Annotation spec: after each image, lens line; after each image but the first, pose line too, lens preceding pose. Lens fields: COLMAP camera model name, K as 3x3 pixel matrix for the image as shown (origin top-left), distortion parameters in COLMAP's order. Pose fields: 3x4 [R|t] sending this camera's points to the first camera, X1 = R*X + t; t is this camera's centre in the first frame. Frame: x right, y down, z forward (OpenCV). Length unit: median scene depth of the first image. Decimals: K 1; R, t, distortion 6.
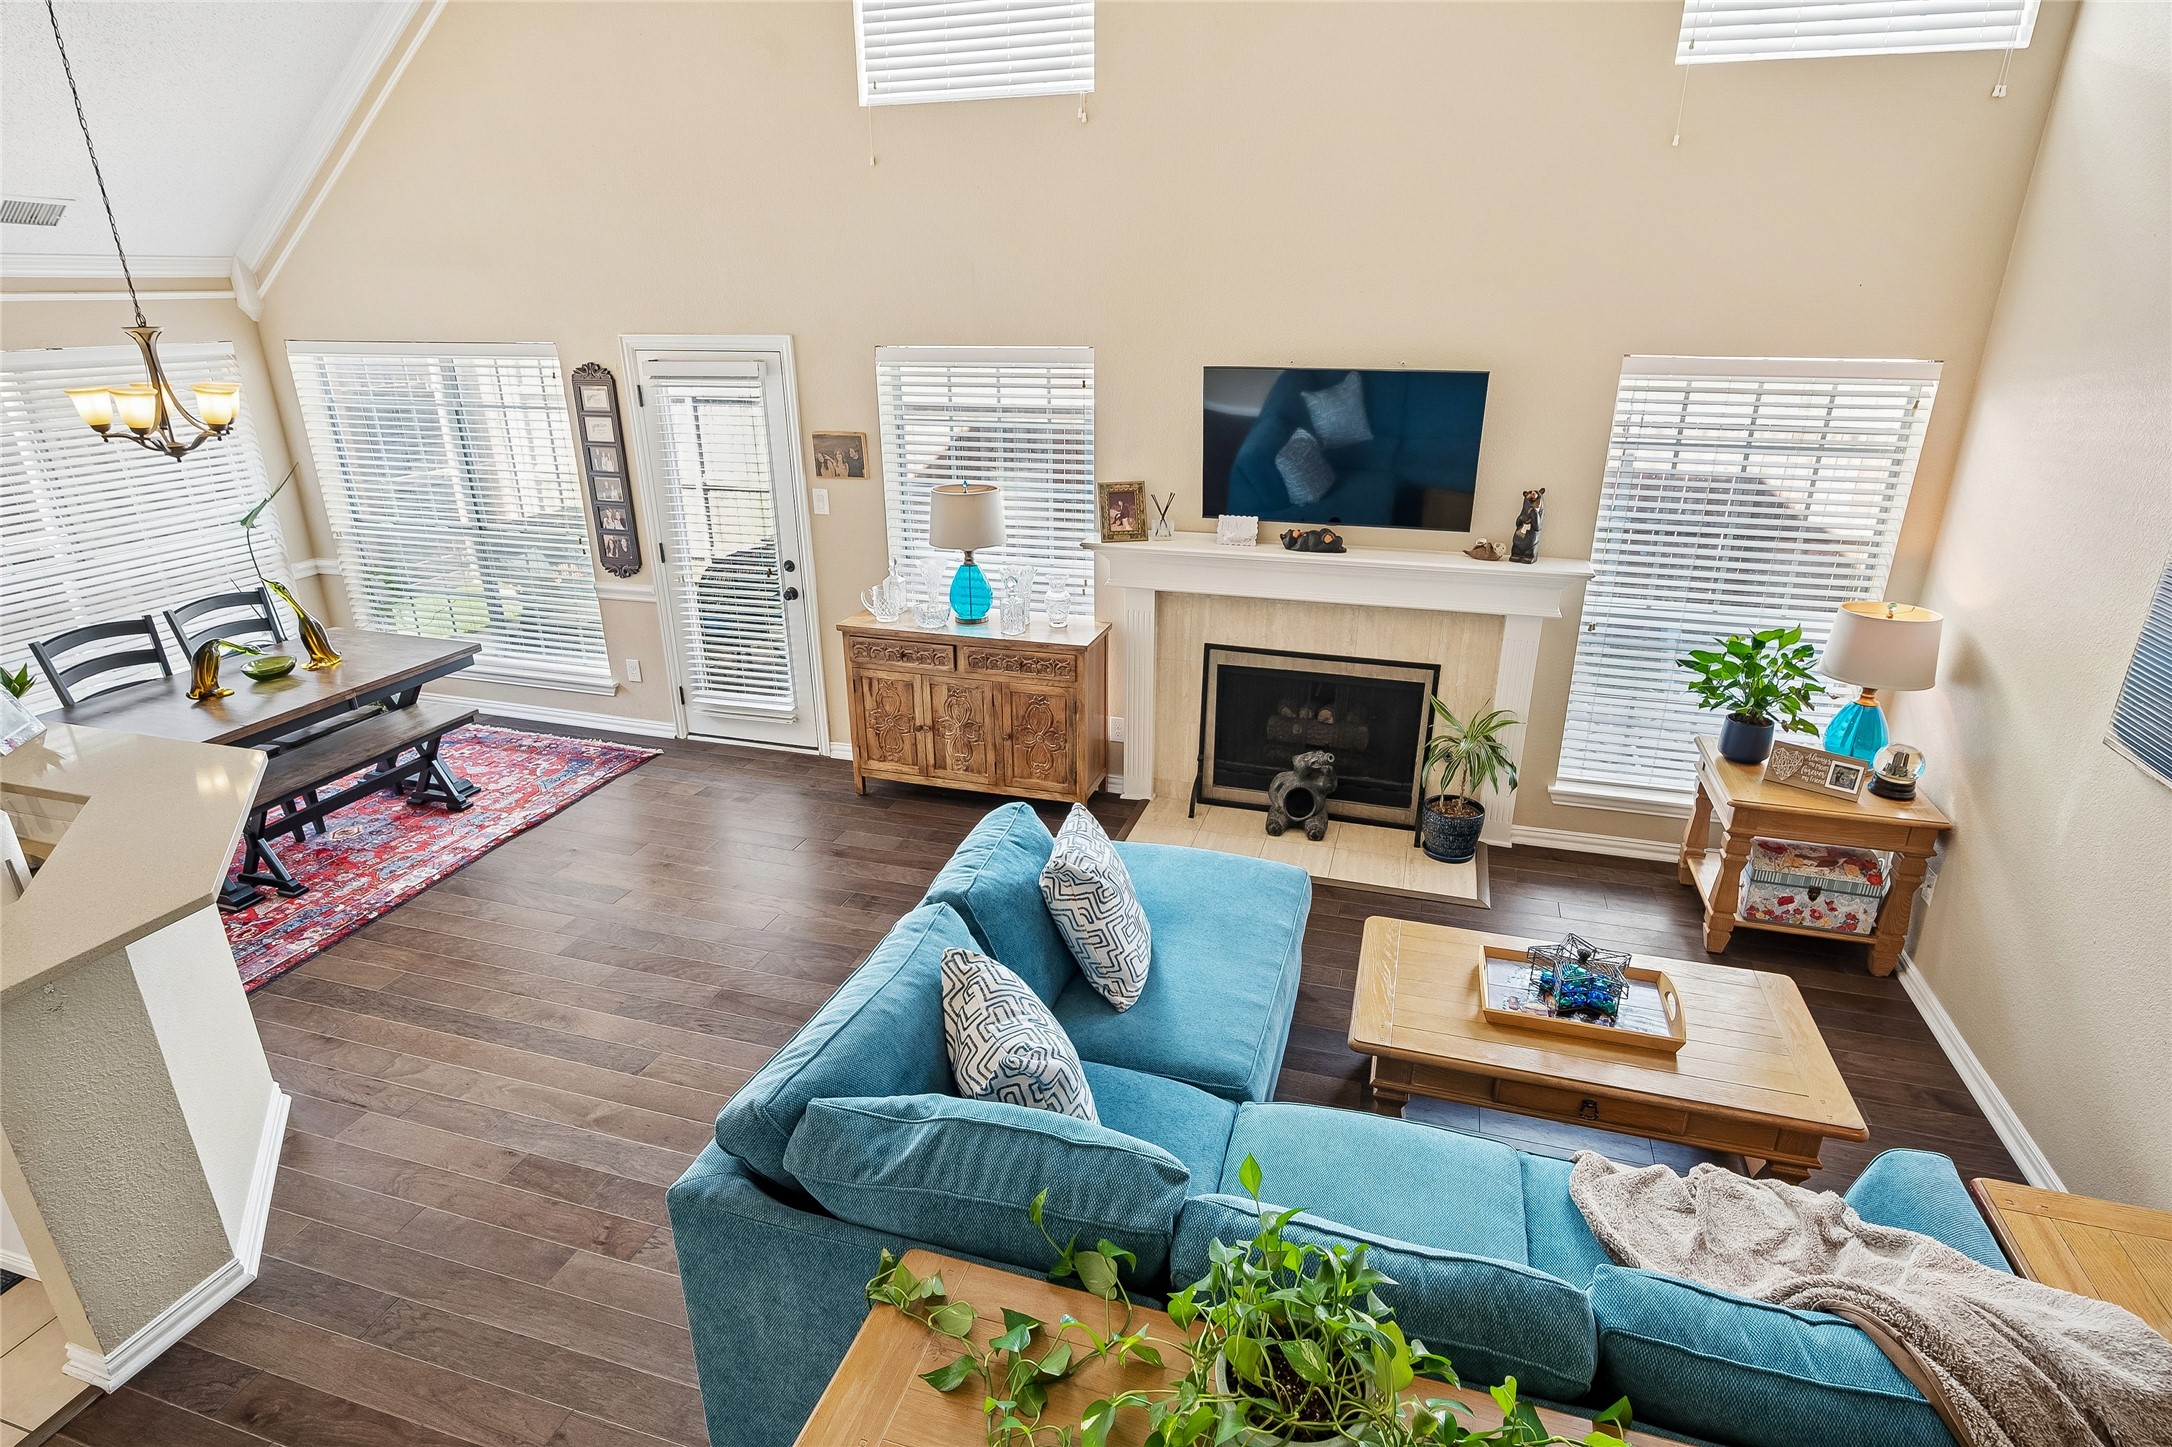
lens RADIAL K [[1118.8, 0, 1086.0], [0, 1118.8, 723.5], [0, 0, 1]] dist [0.000170, -0.000210]
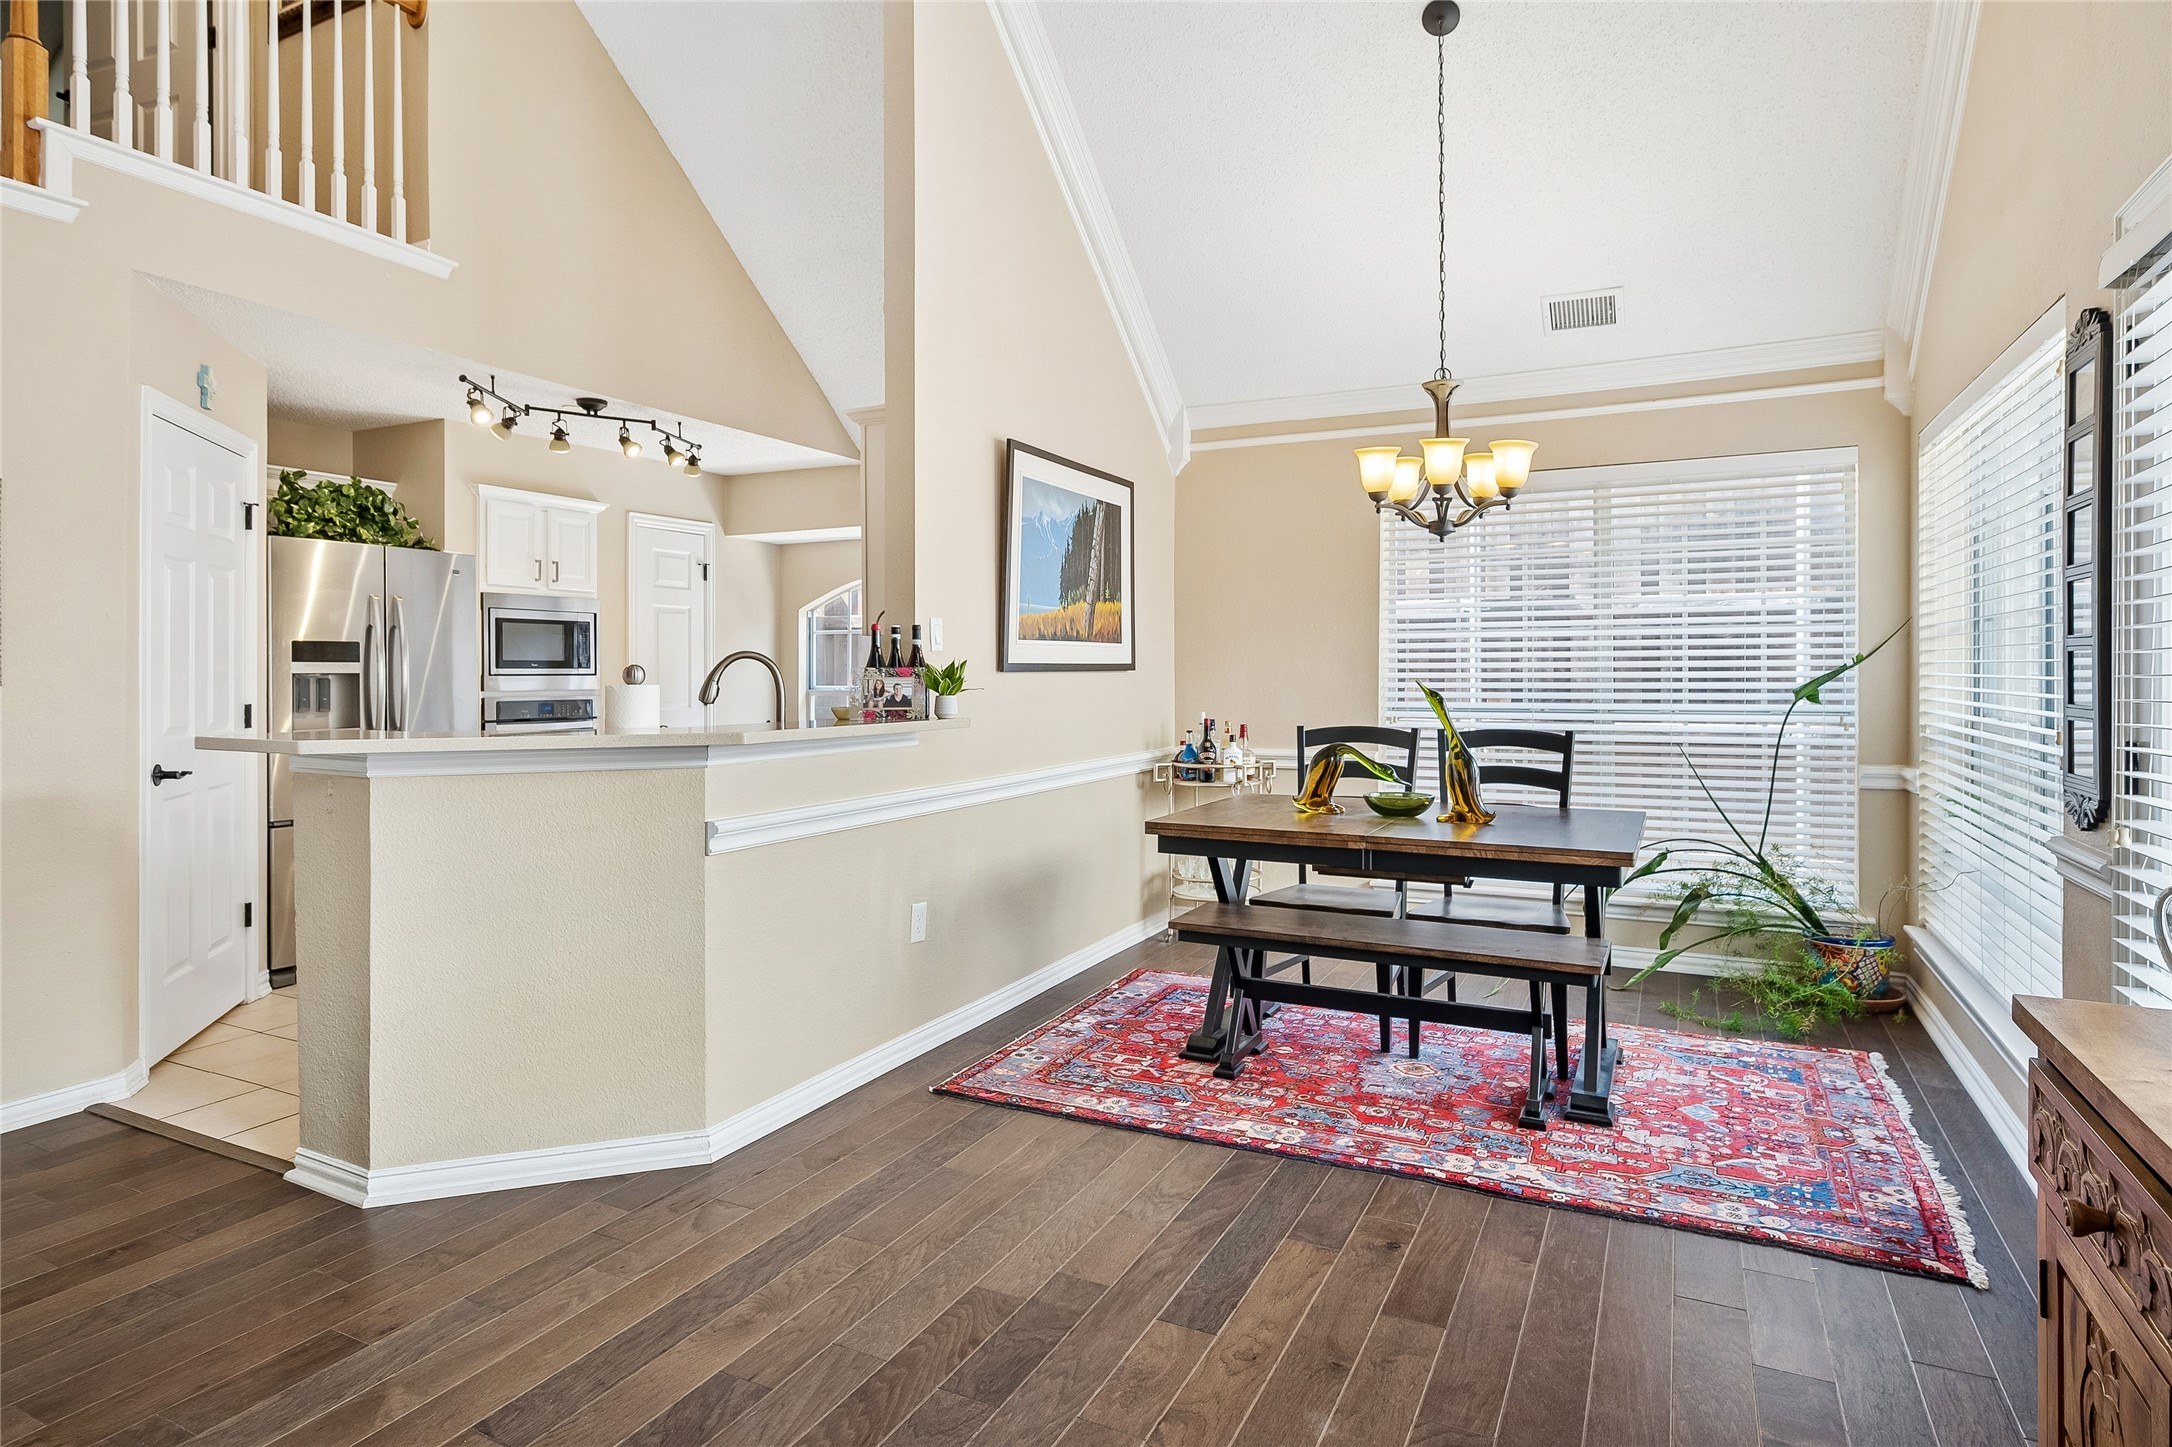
lens RADIAL K [[1175.5, 0, 1092.0], [0, 1175.5, 666.7], [0, 0, 1]] dist [0.000161, 0.000218]
pose [[-0.167132, 0.003788, -0.985927, 0.063453], [-0.347191, 0.935713, 0.062450, -0.106456], [0.922781, 0.352742, -0.155073, 0.863665]]
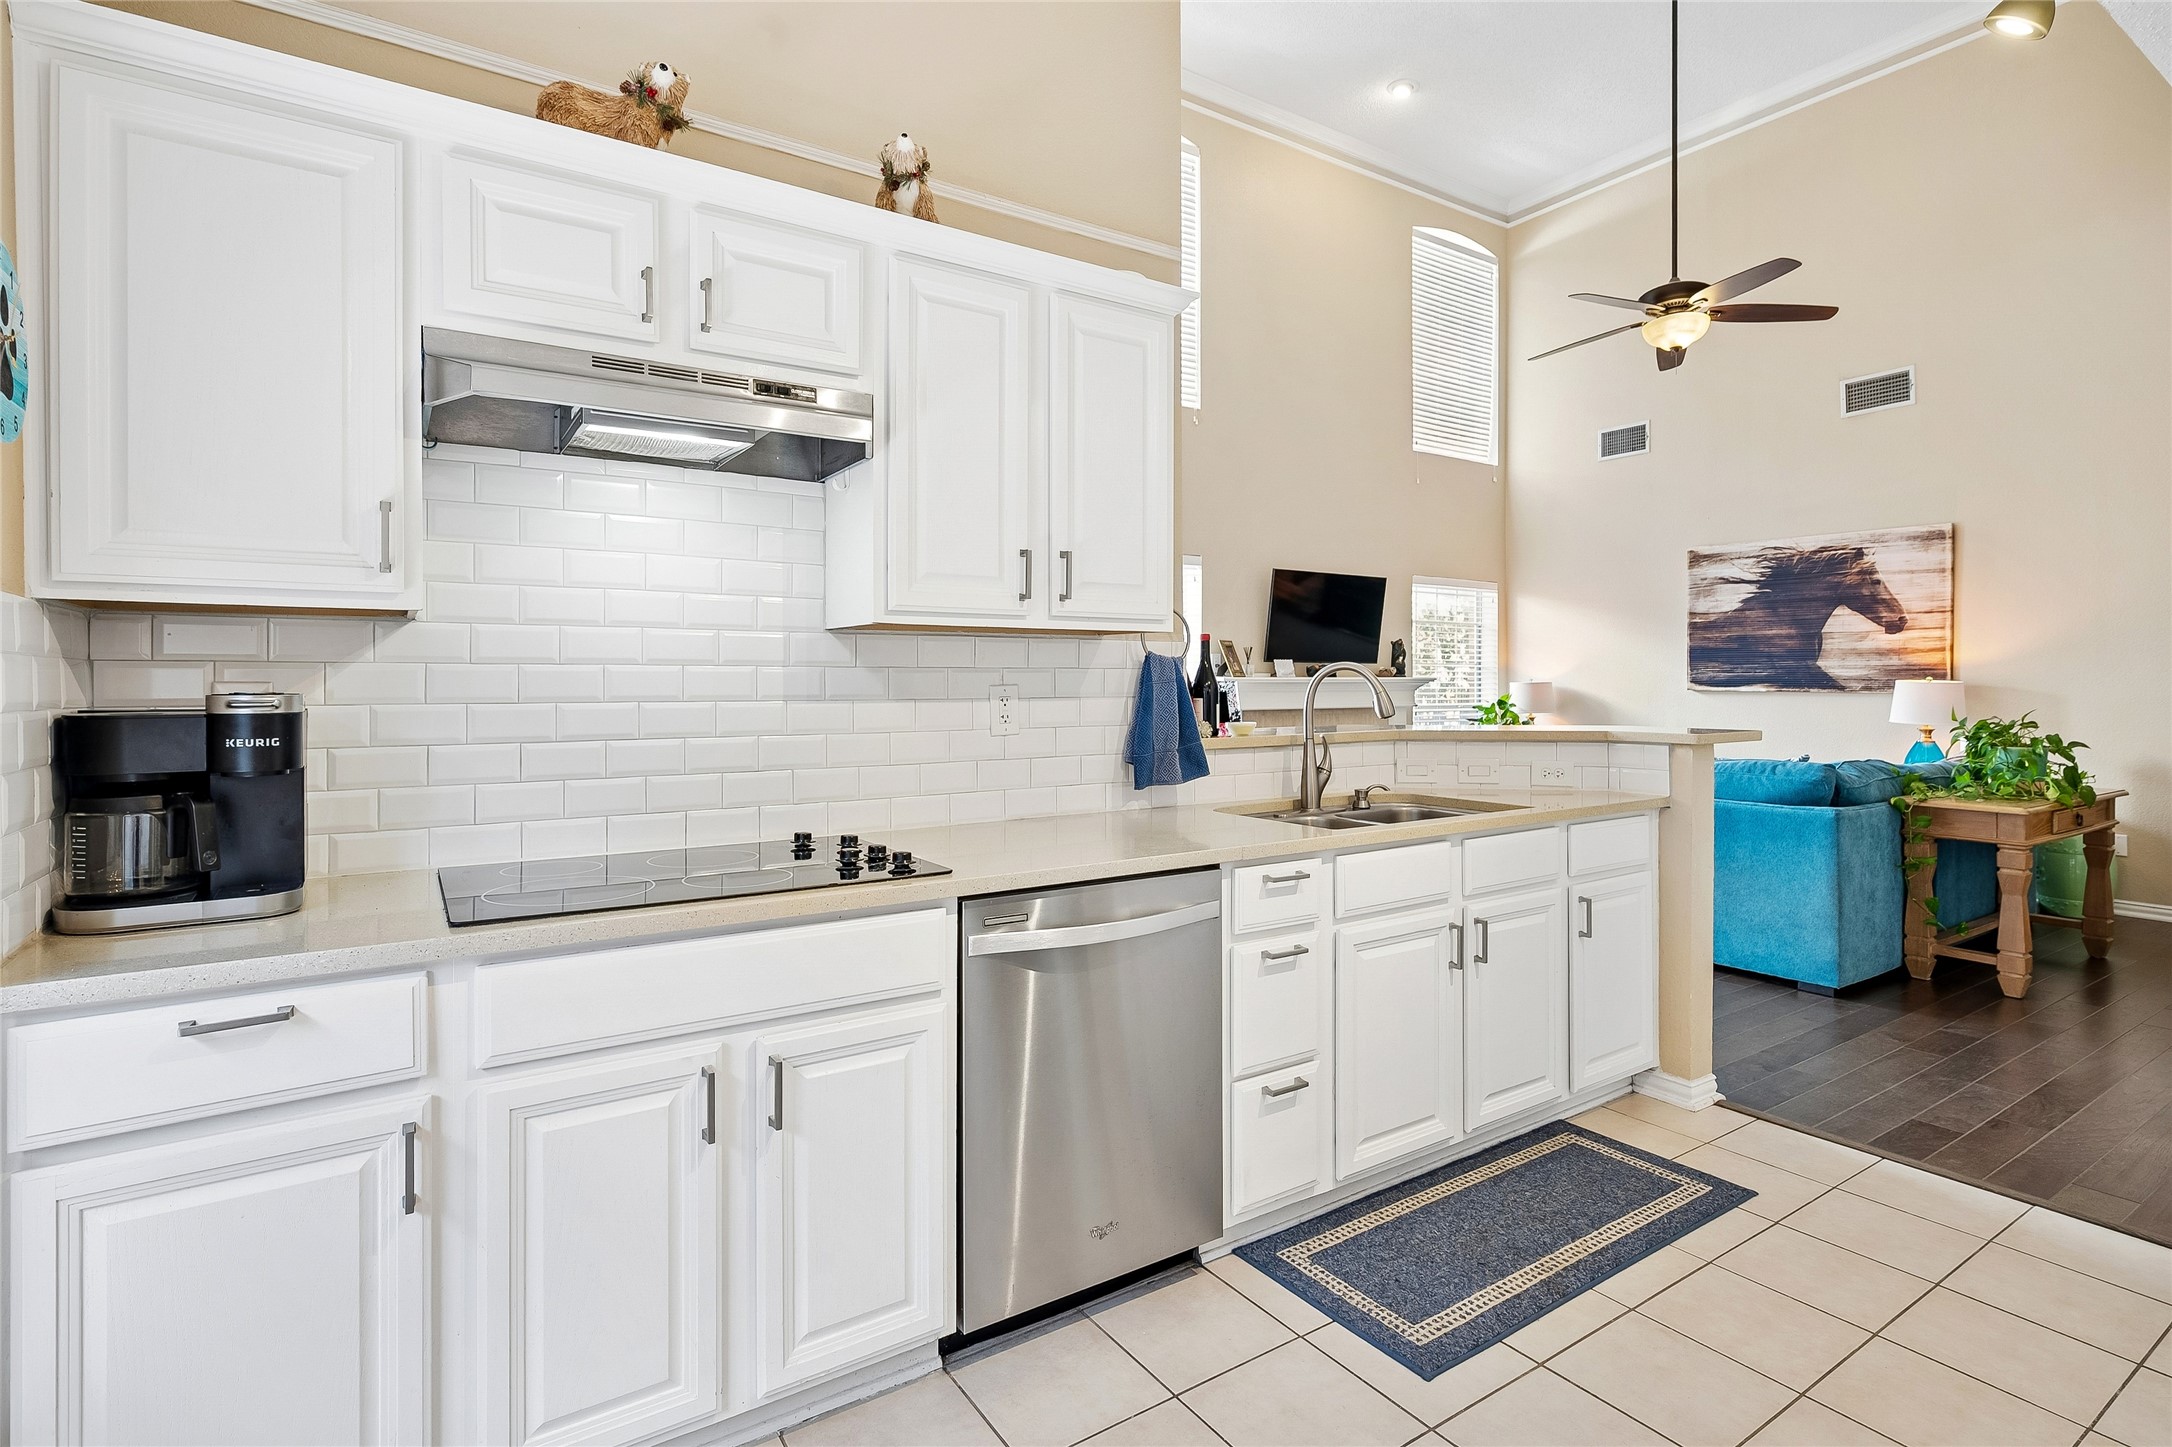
lens RADIAL K [[1040.2, 0, 1087.0], [0, 1040.2, 675.6], [0, 0, 1]] dist [-0.003041, -0.000397]
pose [[0.640147, 0.007817, 0.768213, -1.152581], [0.272778, 0.932481, -0.236793, 0.108886], [-0.718195, 0.361134, 0.594792, 0.315771]]
